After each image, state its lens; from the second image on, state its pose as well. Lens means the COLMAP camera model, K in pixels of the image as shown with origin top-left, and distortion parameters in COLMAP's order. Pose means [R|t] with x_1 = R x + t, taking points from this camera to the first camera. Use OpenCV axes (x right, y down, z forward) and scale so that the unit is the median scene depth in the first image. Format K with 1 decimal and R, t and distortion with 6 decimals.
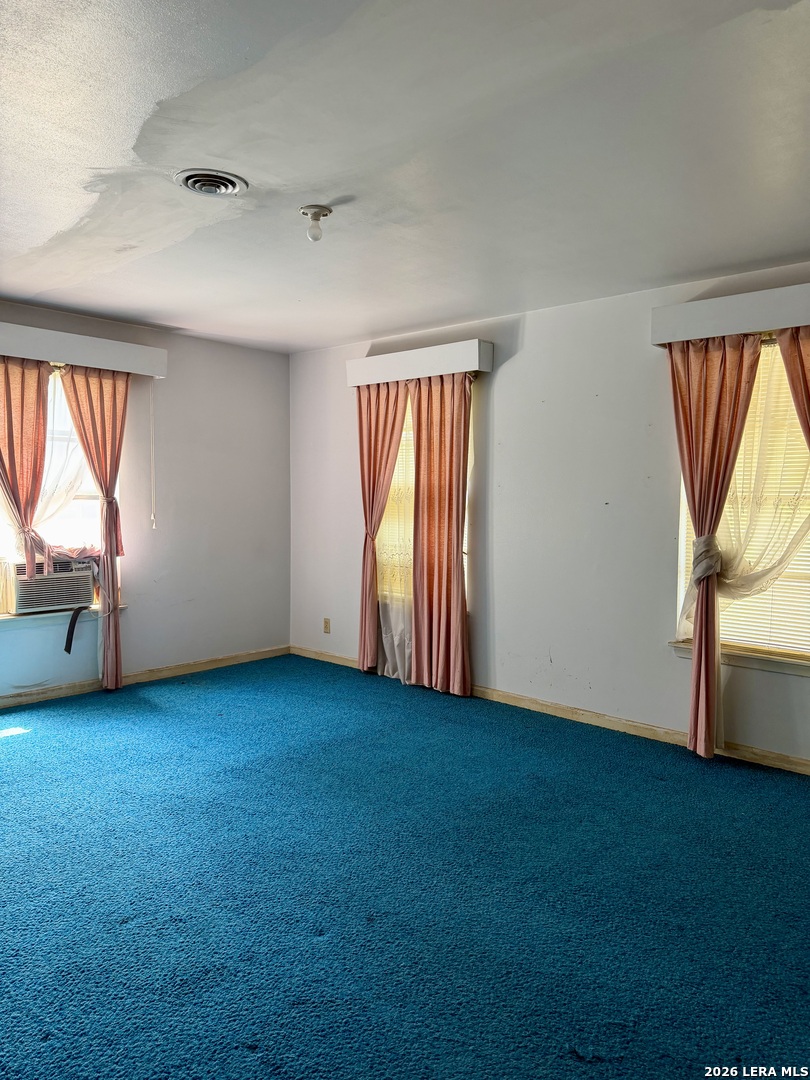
lens RADIAL K [[767.5, 0, 405.0], [0, 767.5, 540.0], [0, 0, 1]] dist [0.044909, -0.002208]
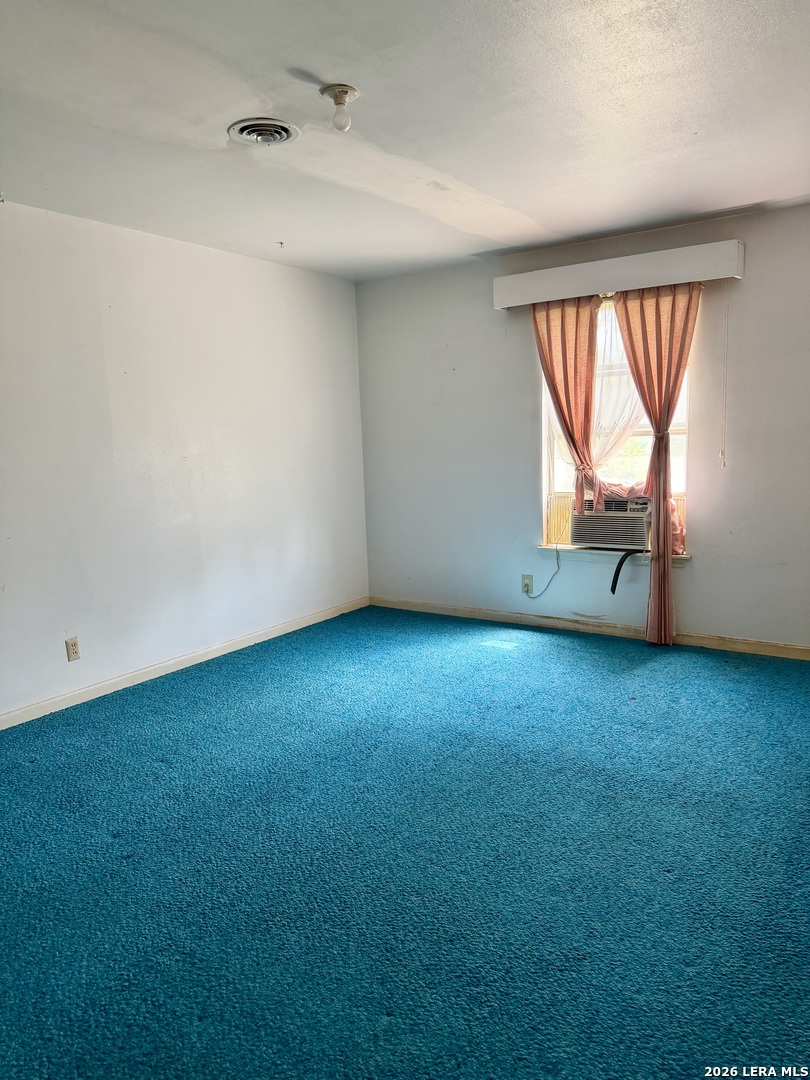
lens RADIAL K [[767.5, 0, 405.0], [0, 767.5, 540.0], [0, 0, 1]] dist [0.044909, -0.002208]
pose [[0.149715, 0.125130, -0.980779, 0.481542], [-0.026679, 0.992109, 0.122503, -0.034486], [0.988369, 0.007826, 0.151872, 0.592001]]
